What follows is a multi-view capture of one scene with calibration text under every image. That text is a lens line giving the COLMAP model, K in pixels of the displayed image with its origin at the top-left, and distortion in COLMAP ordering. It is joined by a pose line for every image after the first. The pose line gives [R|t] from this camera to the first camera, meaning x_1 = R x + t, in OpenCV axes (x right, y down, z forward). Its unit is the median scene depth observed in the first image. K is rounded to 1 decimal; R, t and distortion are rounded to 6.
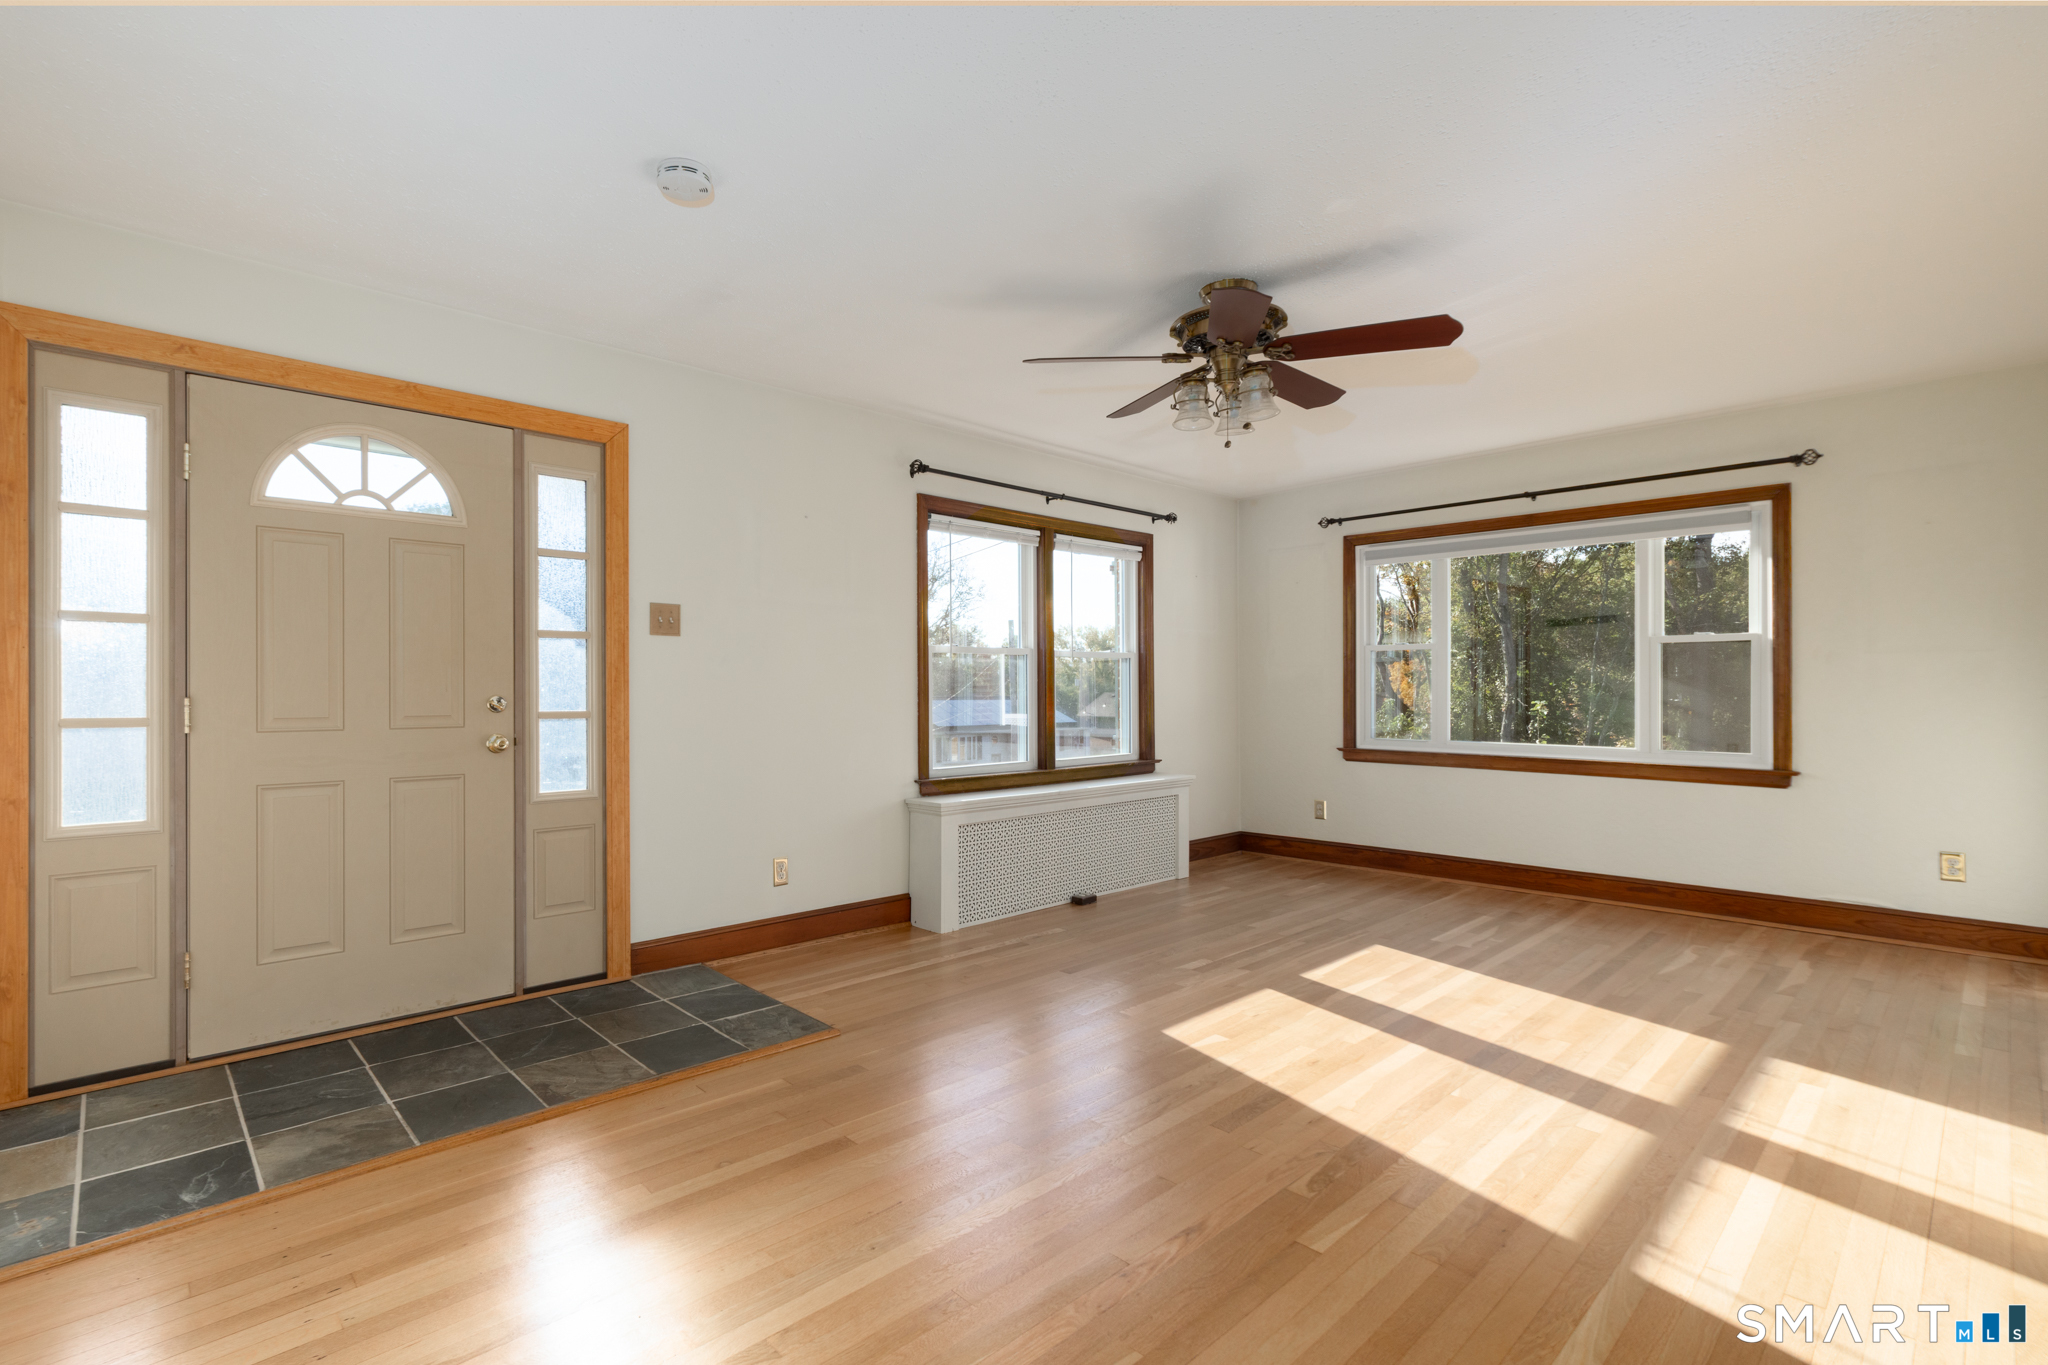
lens RADIAL K [[934.1, 0, 1024.0], [0, 934.1, 682.5], [0, 0, 1]] dist [-0.002592, -0.001820]
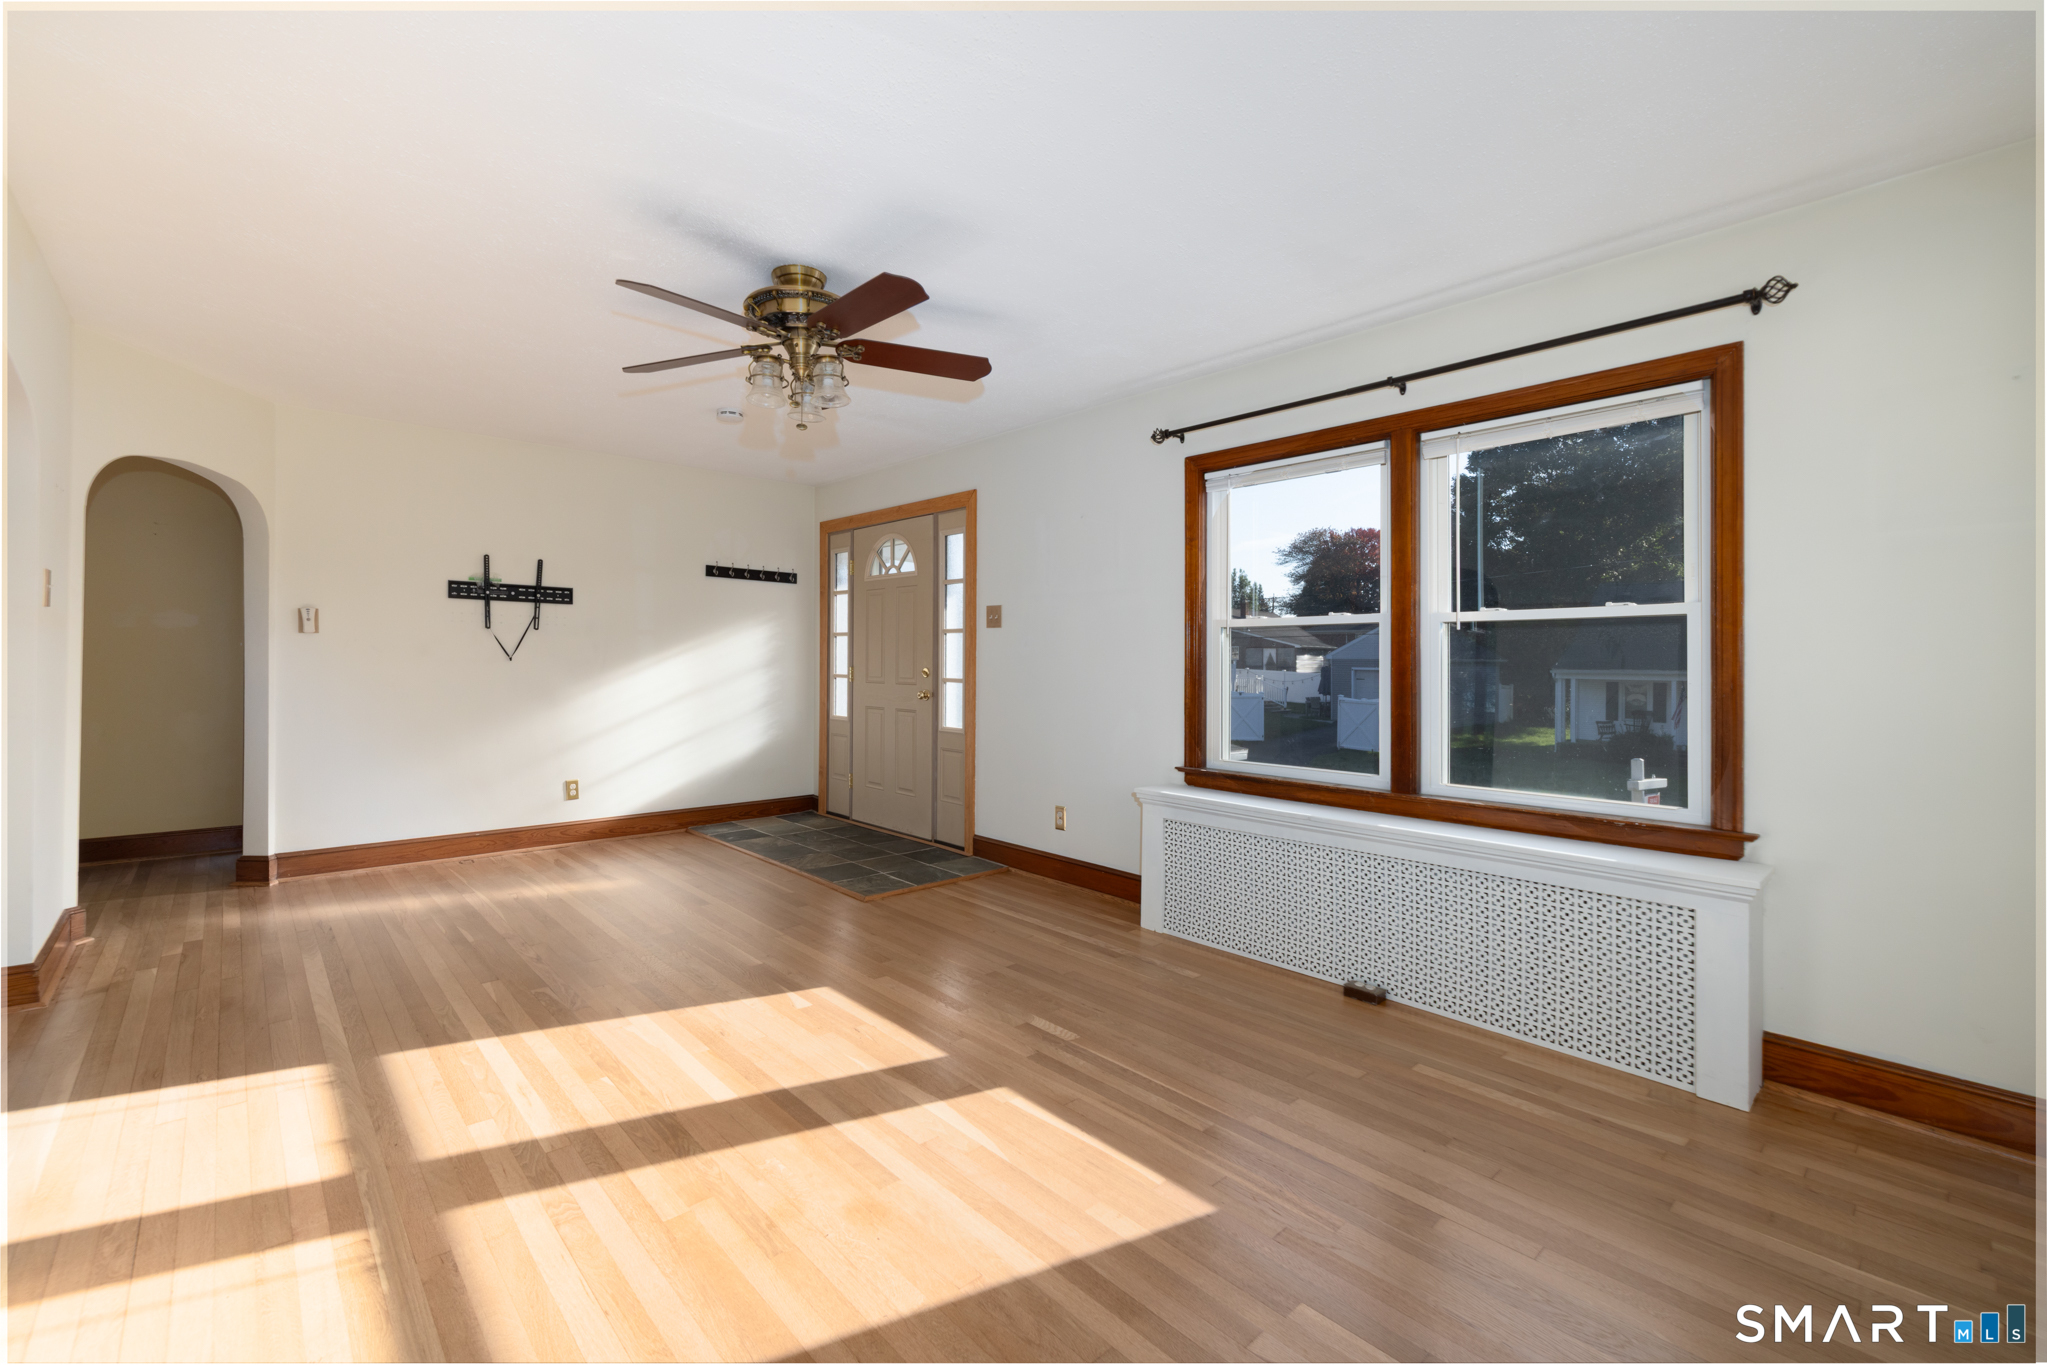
lens RADIAL K [[937.2, 0, 965.4], [0, 937.2, 656.5], [0, 0, 1]] dist [-0.001388, 0.000528]
pose [[-0.100108, -0.003087, -0.994972, 1.133192], [-0.002880, 0.999992, -0.002813, -0.002034], [0.994972, 0.002584, -0.100116, 1.188180]]
